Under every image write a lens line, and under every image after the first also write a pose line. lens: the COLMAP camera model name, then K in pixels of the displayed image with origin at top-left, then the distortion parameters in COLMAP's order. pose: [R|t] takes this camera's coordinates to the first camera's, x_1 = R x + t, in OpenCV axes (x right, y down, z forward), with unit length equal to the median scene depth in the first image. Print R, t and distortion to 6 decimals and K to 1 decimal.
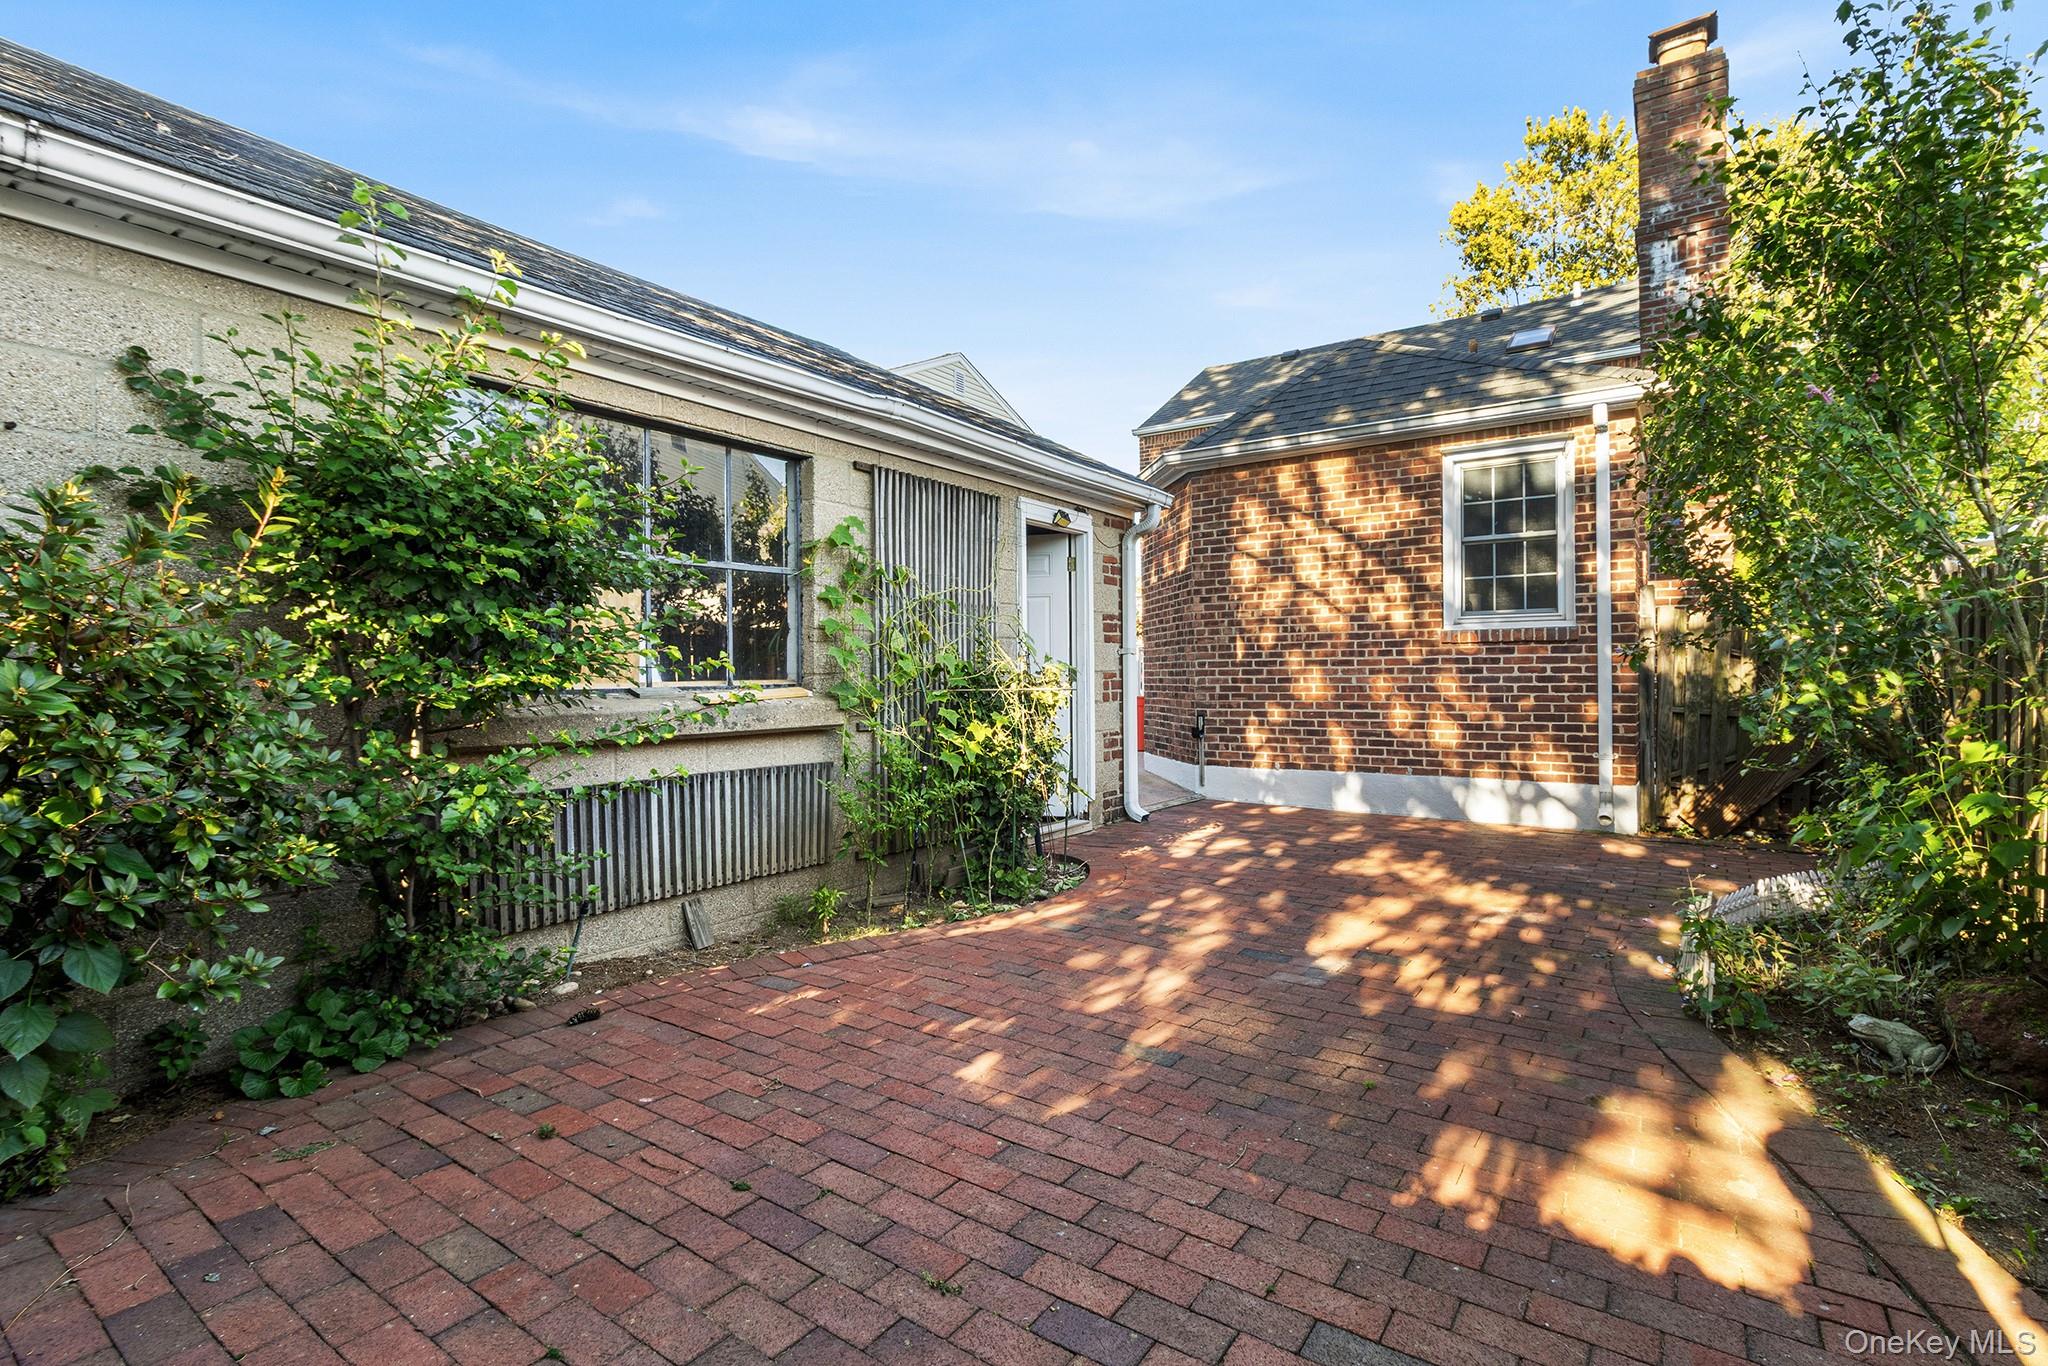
lens RADIAL K [[959.7, 0, 1023.4], [0, 959.7, 682.7], [0, 0, 1]] dist [-0.004286, 0.000652]
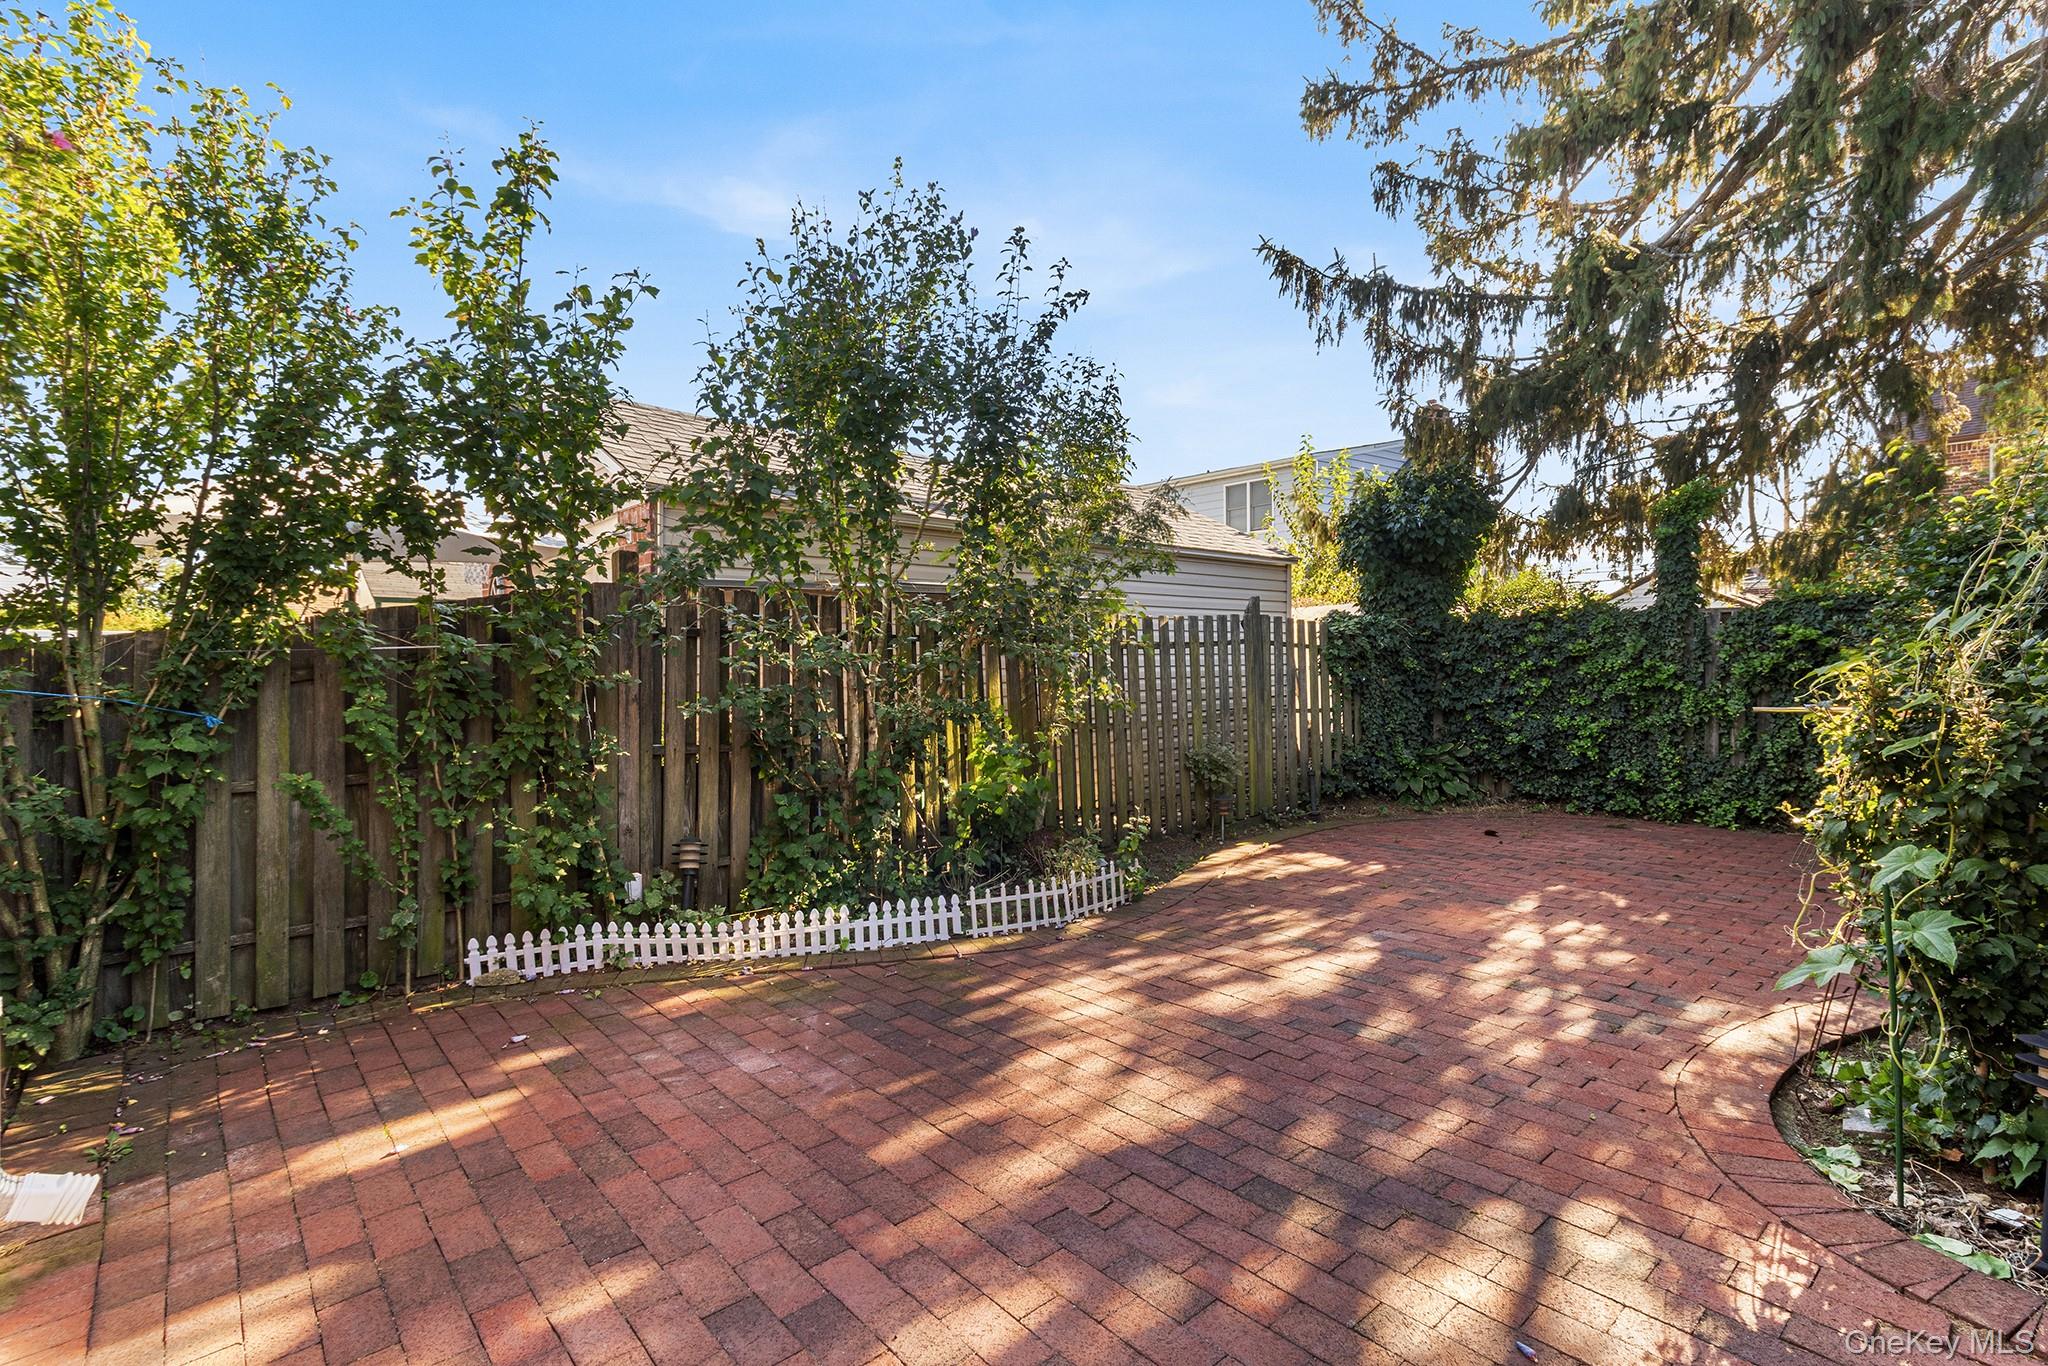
lens RADIAL K [[958.1, 0, 1024.4], [0, 958.1, 664.3], [0, 0, 1]] dist [0.025374, 0.000853]
pose [[-0.973264, 0.015606, 0.229156, 0.385644], [0.017685, 0.999819, 0.007020, -0.040523], [-0.229005, 0.010885, -0.973364, 1.893887]]
